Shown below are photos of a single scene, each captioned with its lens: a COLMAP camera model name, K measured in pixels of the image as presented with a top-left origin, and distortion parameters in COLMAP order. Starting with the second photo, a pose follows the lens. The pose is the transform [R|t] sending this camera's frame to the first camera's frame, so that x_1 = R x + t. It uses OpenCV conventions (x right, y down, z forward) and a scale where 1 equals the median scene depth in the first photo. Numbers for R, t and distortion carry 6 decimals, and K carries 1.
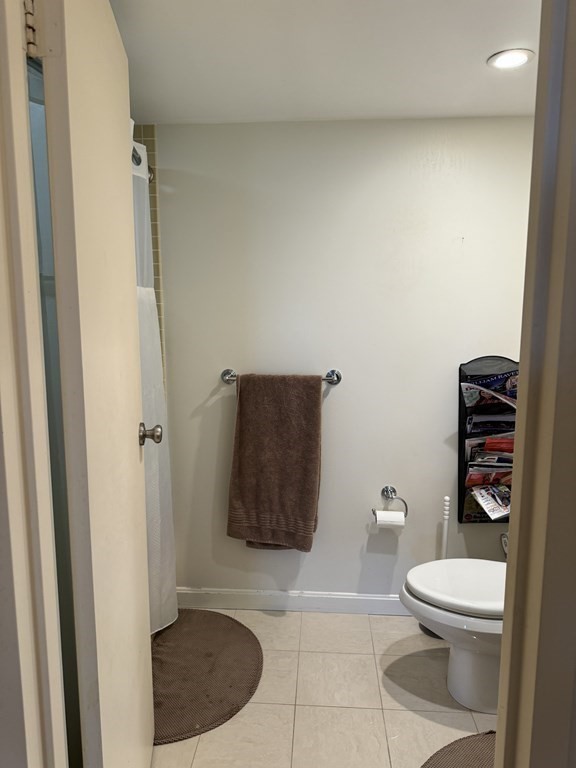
lens RADIAL K [[536.6, 0, 288.0], [0, 536.6, 384.0], [0, 0, 1]] dist [0.136923, -0.238507]
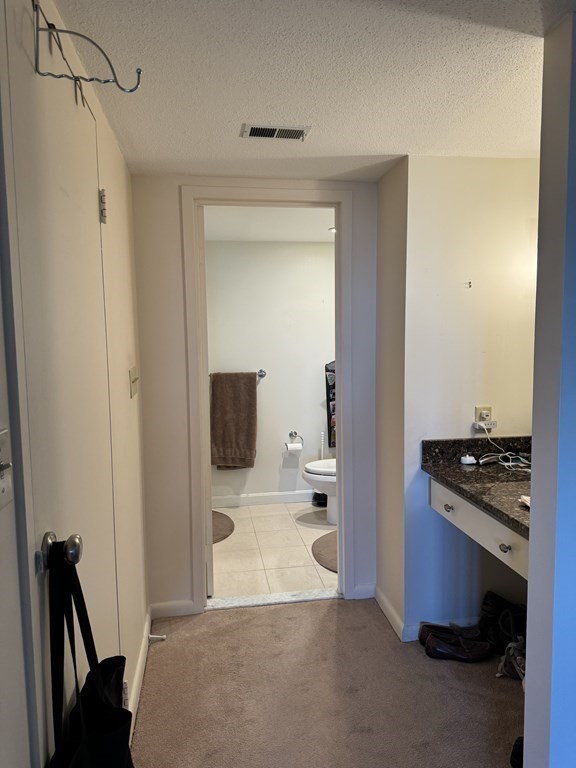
lens RADIAL K [[536.6, 0, 288.0], [0, 536.6, 384.0], [0, 0, 1]] dist [0.136923, -0.238507]
pose [[0.974625, -0.035473, 0.221015, -0.240994], [0.046348, 0.997946, -0.044216, 0.110948], [-0.218993, 0.053337, 0.974268, -0.834671]]
